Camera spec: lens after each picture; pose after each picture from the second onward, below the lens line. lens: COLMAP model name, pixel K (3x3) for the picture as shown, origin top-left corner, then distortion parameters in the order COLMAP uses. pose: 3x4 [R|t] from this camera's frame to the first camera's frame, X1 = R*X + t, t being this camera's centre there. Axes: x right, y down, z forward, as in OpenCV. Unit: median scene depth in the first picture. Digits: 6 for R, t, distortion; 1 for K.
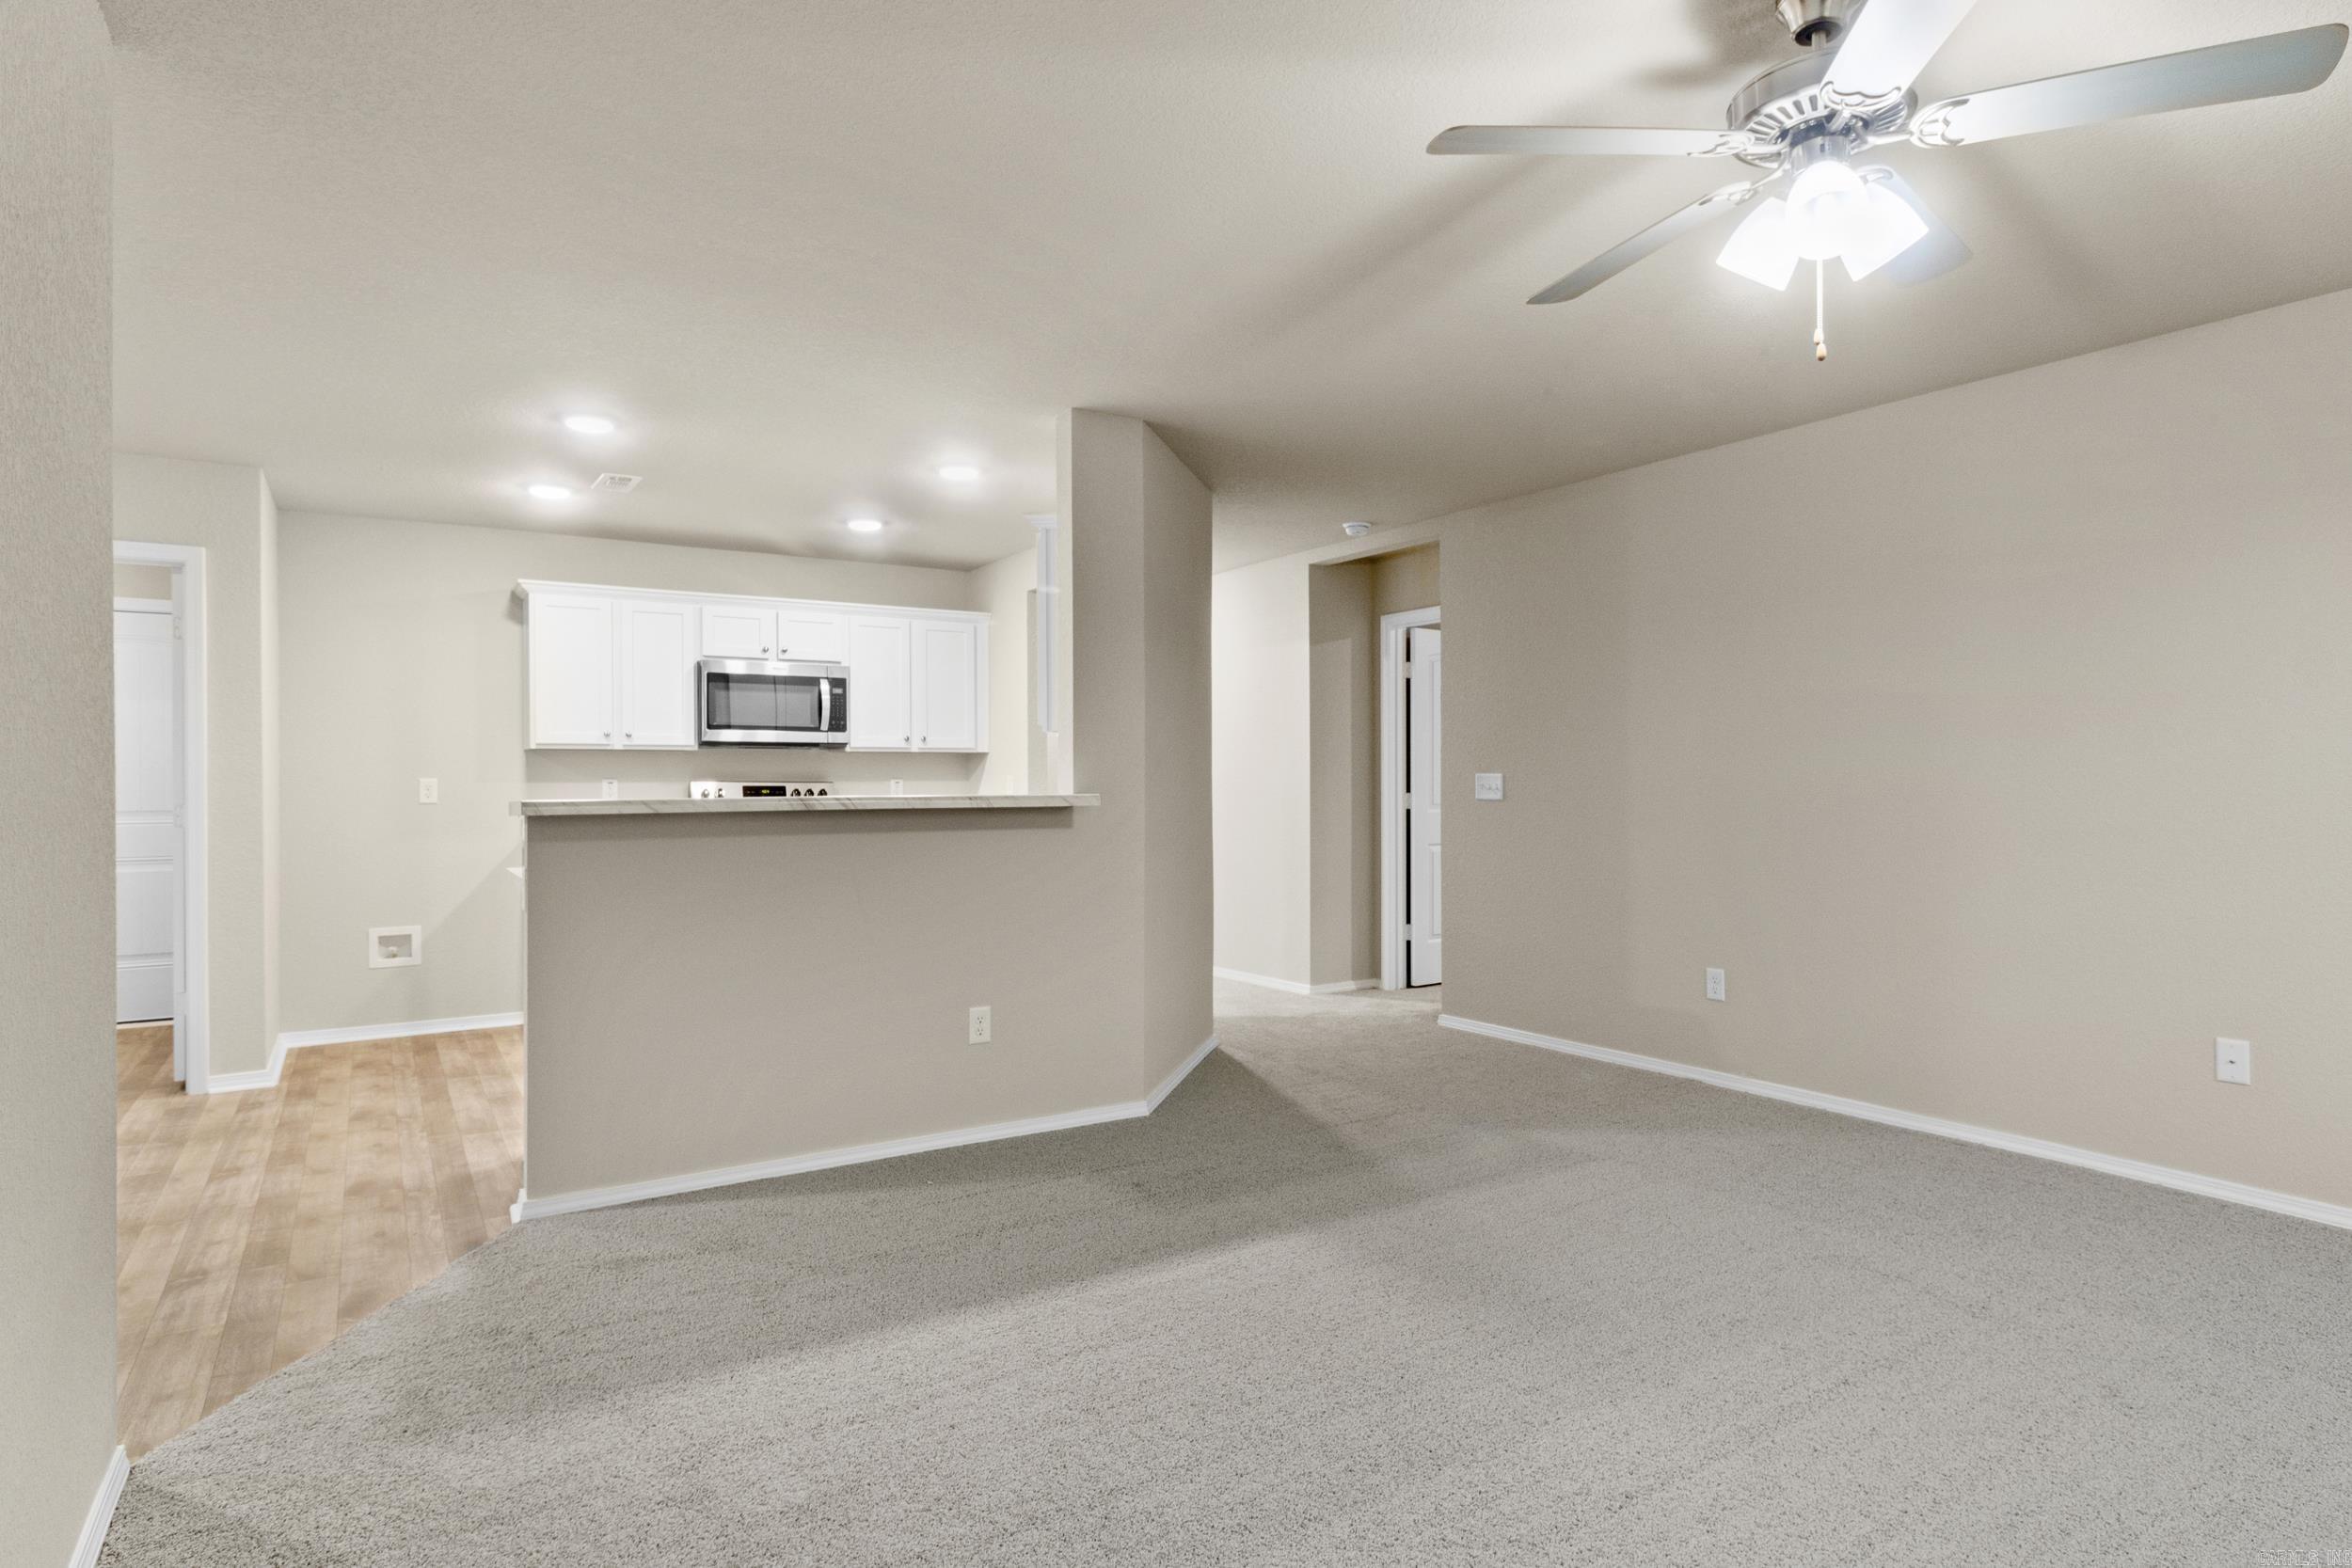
lens RADIAL K [[1301.8, 0, 1185.4], [0, 1301.8, 792.4], [0, 0, 1]] dist [0.003095, -0.000571]
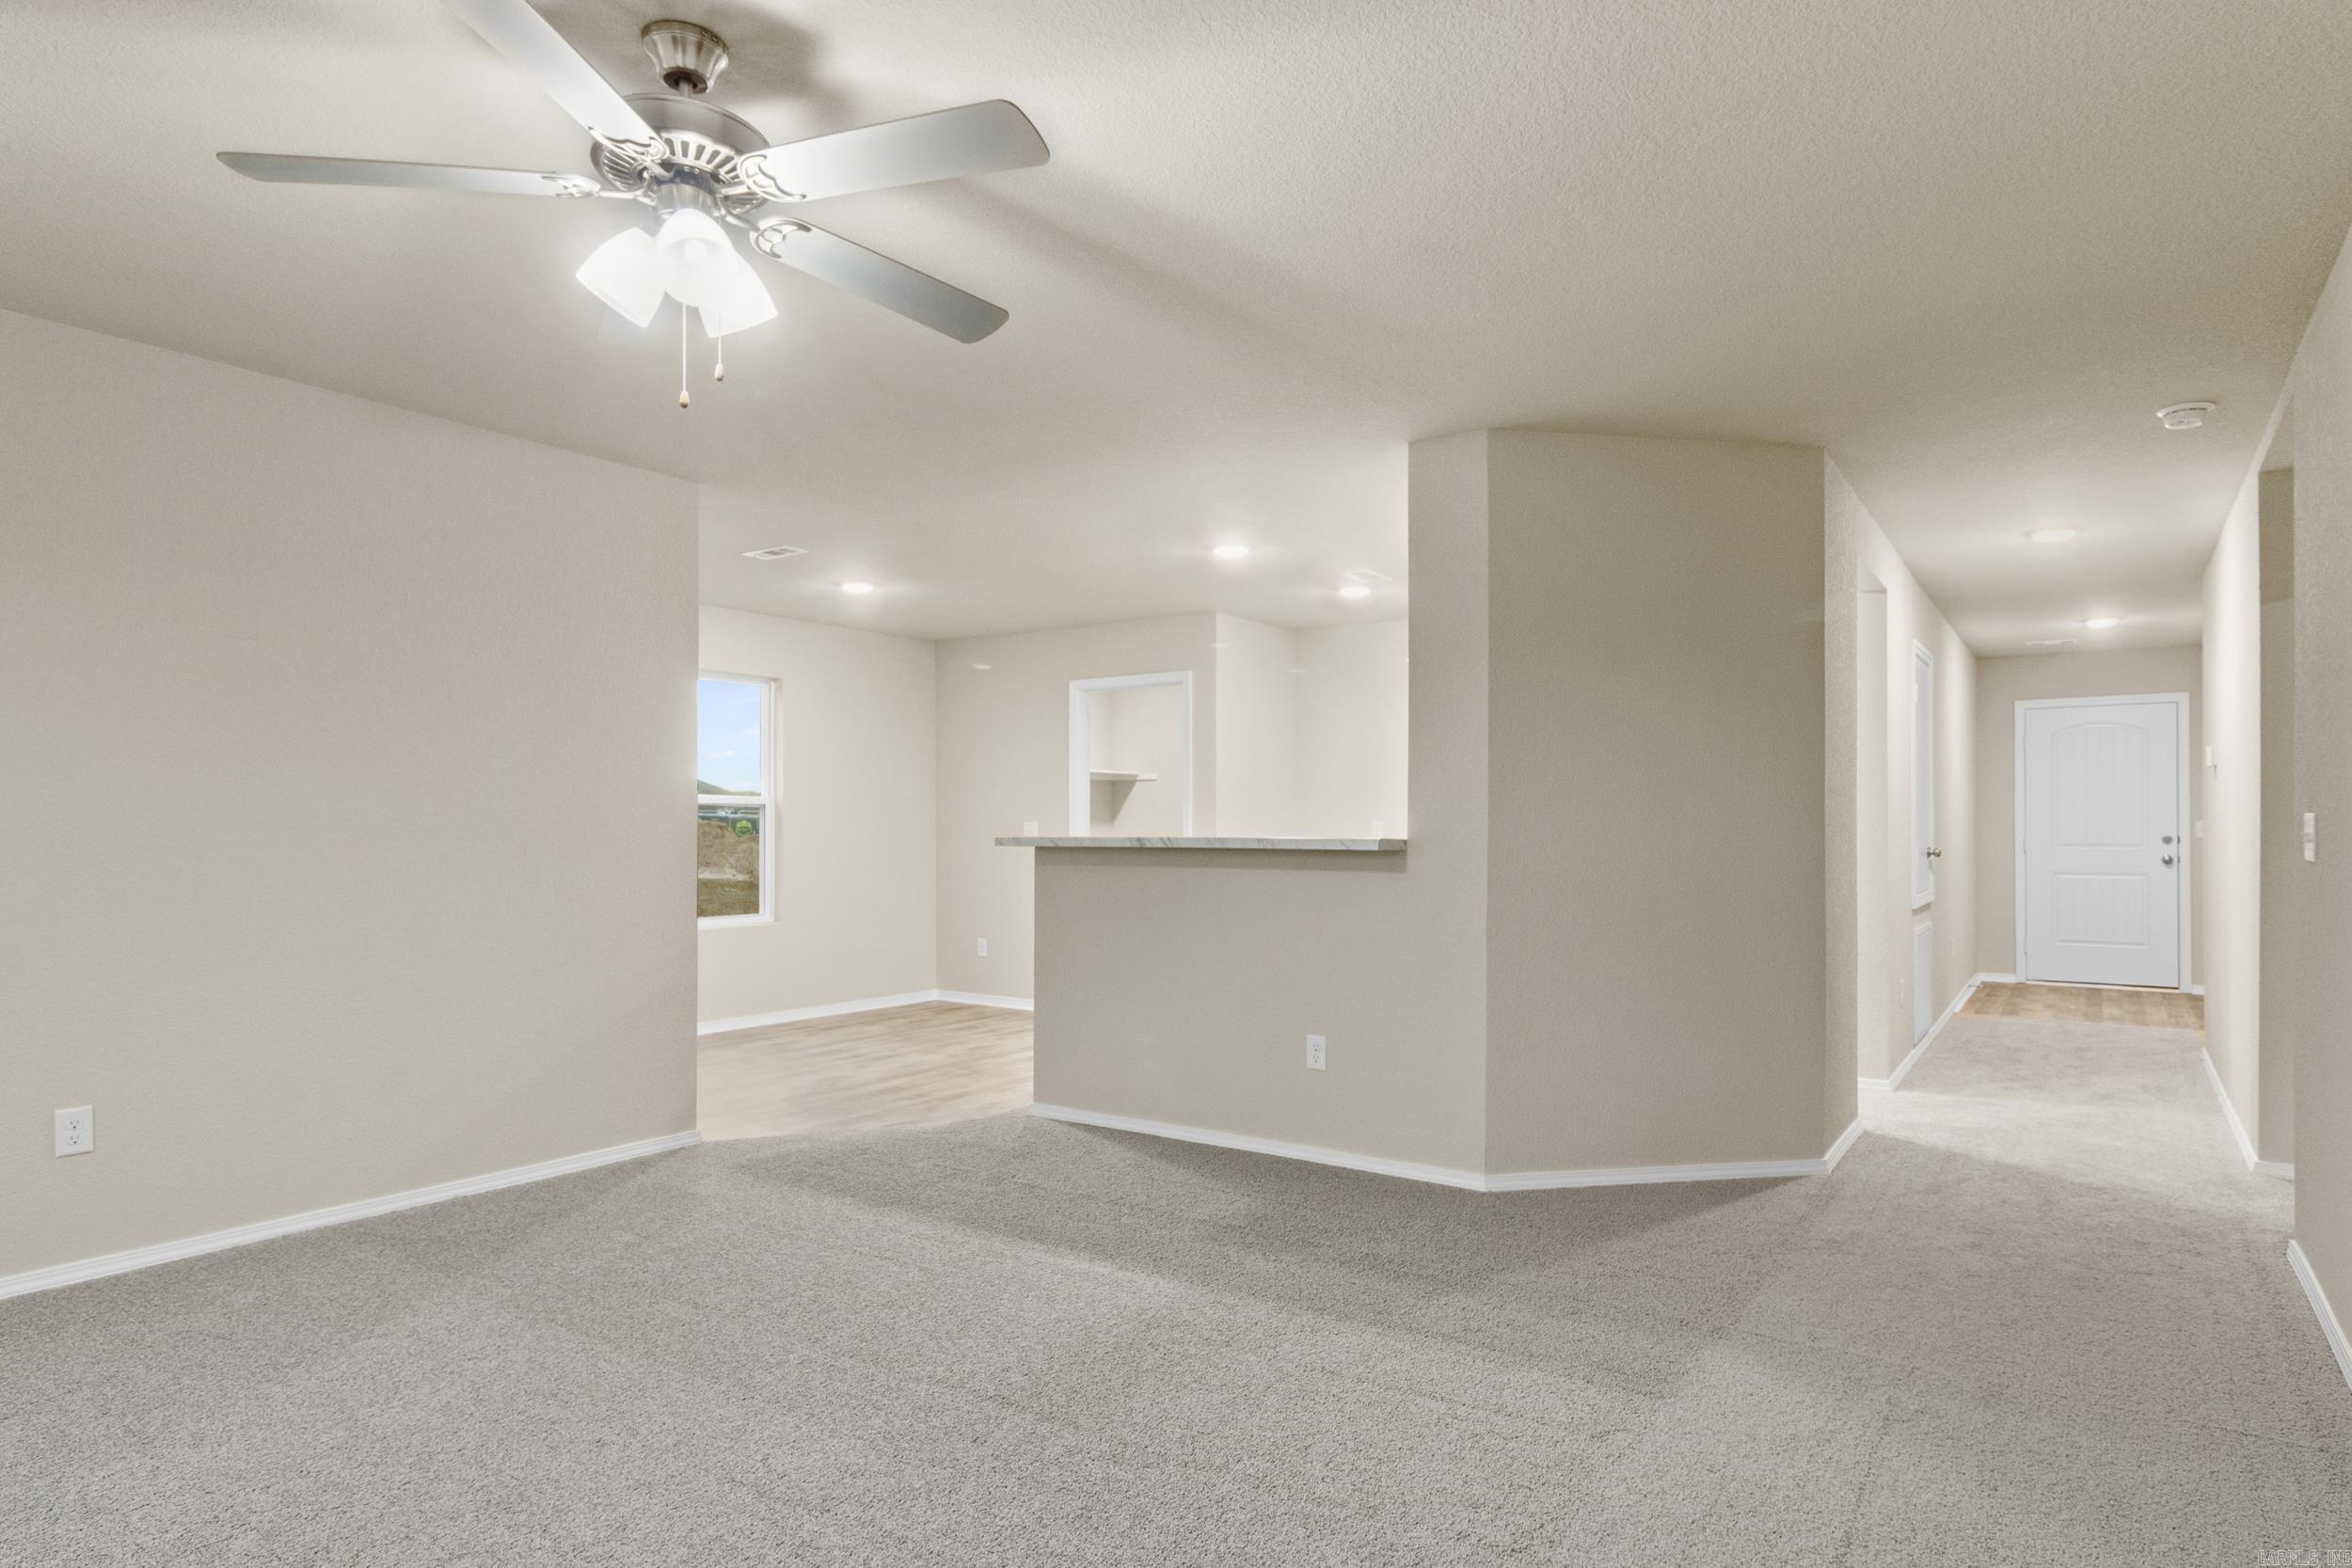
lens RADIAL K [[1295.4, 0, 1172.4], [0, 1295.4, 829.1], [0, 0, 1]] dist [-0.049592, -0.000091]
pose [[0.375040, 0.005886, -0.926990, 0.781130], [-0.007956, 0.999963, 0.003131, -0.006678], [0.926974, 0.006201, 0.375073, 0.496718]]
